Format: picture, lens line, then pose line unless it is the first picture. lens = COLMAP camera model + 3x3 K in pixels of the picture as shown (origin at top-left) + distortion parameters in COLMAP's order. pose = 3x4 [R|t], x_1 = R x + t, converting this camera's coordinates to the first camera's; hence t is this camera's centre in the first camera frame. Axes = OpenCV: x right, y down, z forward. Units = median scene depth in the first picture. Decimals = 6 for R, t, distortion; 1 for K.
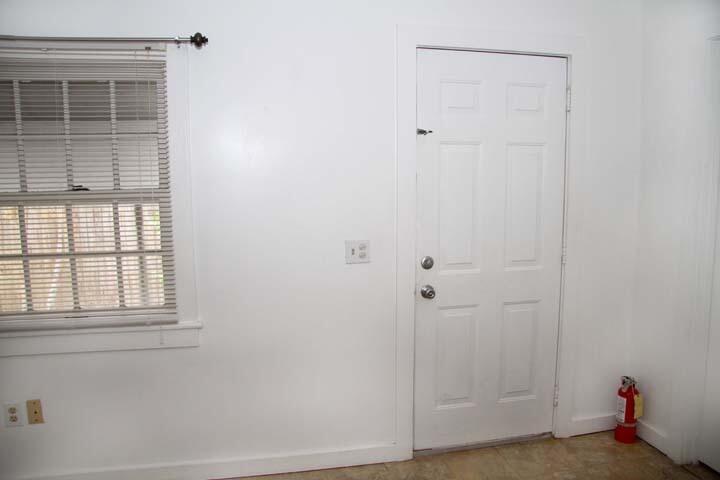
lens RADIAL K [[564.7, 0, 358.0], [0, 564.7, 238.8], [0, 0, 1]] dist [-0.140965, 0.080677]
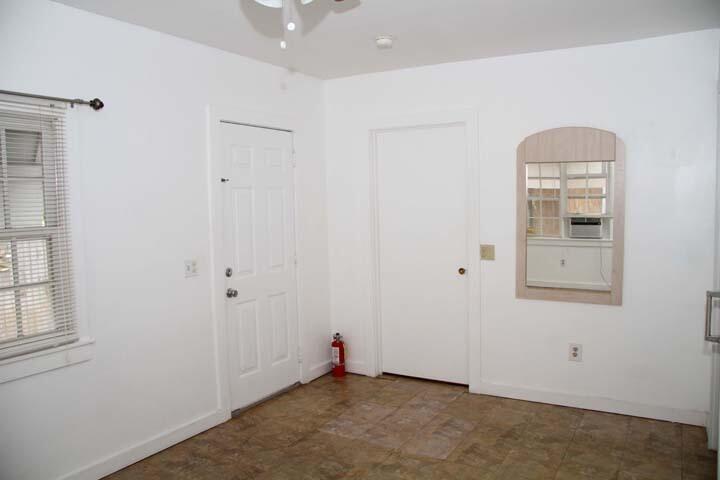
lens RADIAL K [[564.7, 0, 339.3], [0, 564.7, 232.7], [0, 0, 1]] dist [-0.140965, 0.080677]
pose [[0.700503, -0.048403, 0.712006, -0.733093], [0.105532, 0.993754, -0.036271, 0.025455], [-0.705803, 0.100548, 0.701236, -0.200361]]
